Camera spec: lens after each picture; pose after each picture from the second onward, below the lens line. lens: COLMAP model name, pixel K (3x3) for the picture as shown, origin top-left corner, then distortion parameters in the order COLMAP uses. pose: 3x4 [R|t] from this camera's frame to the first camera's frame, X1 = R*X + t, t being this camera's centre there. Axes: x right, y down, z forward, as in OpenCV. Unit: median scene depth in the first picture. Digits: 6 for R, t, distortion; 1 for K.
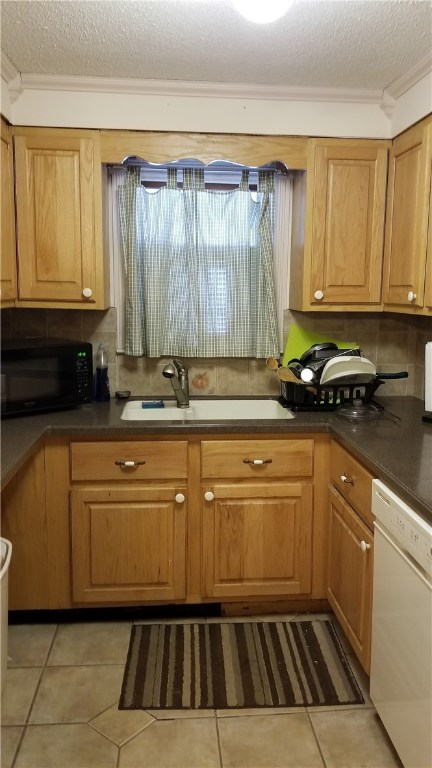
lens RADIAL K [[616.0, 0, 251.3], [0, 616.0, 396.6], [0, 0, 1]] dist [0.003183, -0.001299]
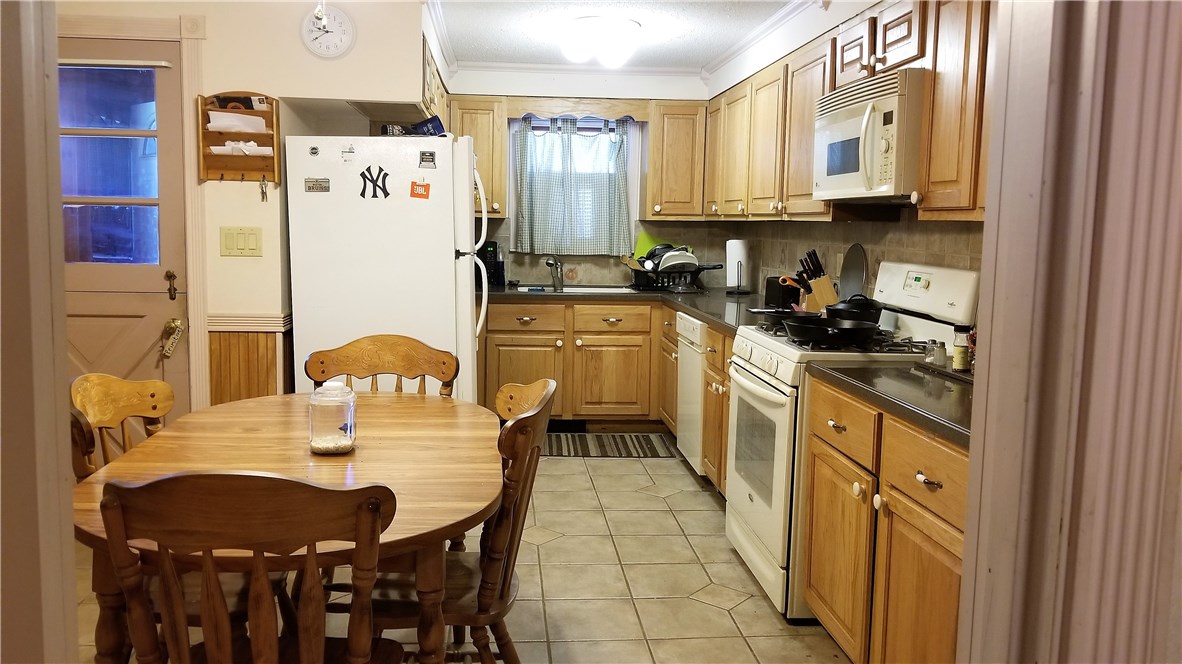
lens RADIAL K [[948.0, 0, 591.0], [0, 948.0, 332.0], [0, 0, 1]] dist [0.003183, -0.001299]
pose [[0.999341, 0.008002, -0.035398, 0.036550], [-0.009958, 0.998413, -0.055433, 0.238202], [0.034898, 0.055749, 0.997835, -1.149435]]
